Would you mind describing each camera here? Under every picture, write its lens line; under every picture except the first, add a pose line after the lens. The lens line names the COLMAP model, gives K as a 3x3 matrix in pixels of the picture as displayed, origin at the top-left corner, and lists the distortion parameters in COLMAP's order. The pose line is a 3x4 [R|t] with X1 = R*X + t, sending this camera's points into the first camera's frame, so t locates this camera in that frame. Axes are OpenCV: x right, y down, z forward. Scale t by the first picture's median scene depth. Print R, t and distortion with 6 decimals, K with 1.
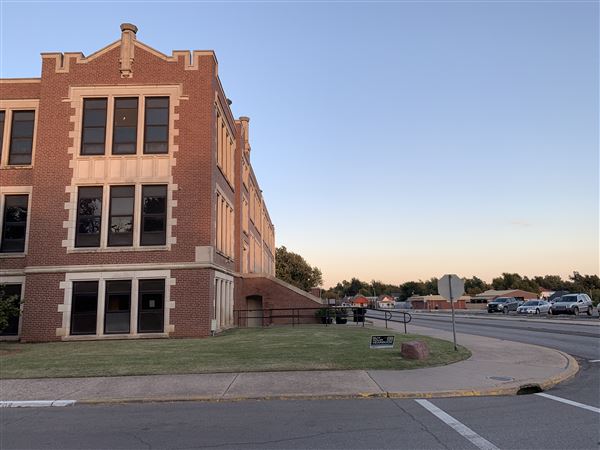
lens RADIAL K [[453.4, 0, 305.4], [0, 453.4, 218.5], [0, 0, 1]] dist [0.009949, -0.021980]
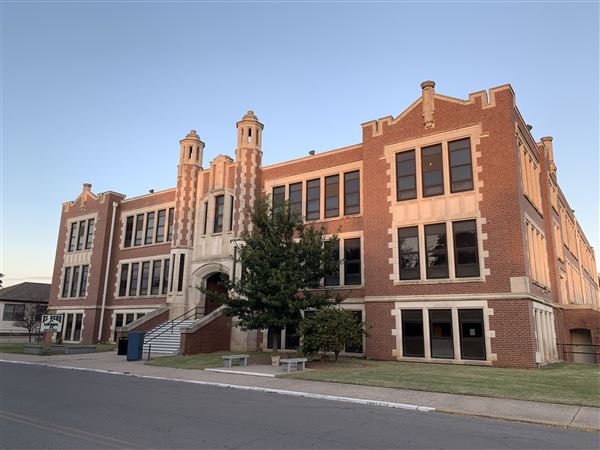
lens RADIAL K [[453.4, 0, 302.6], [0, 453.4, 221.2], [0, 0, 1]] dist [0.009949, -0.021980]
pose [[0.804534, -0.094694, -0.586309, -0.008041], [0.062759, 0.995235, -0.074621, -0.016240], [0.590581, 0.023239, 0.806644, -0.094240]]
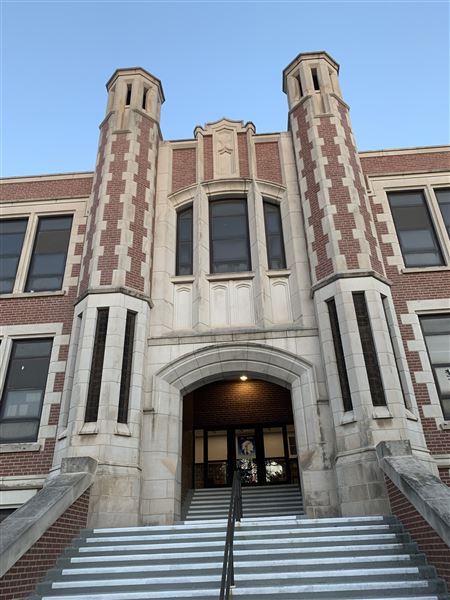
lens RADIAL K [[453.4, 0, 226.1], [0, 453.4, 299.1], [0, 0, 1]] dist [0.009949, -0.021980]
pose [[0.996667, -0.044372, -0.068458, -1.152473], [0.020954, 0.950230, -0.310844, 0.108684], [0.078843, 0.308374, 0.947992, 0.446329]]
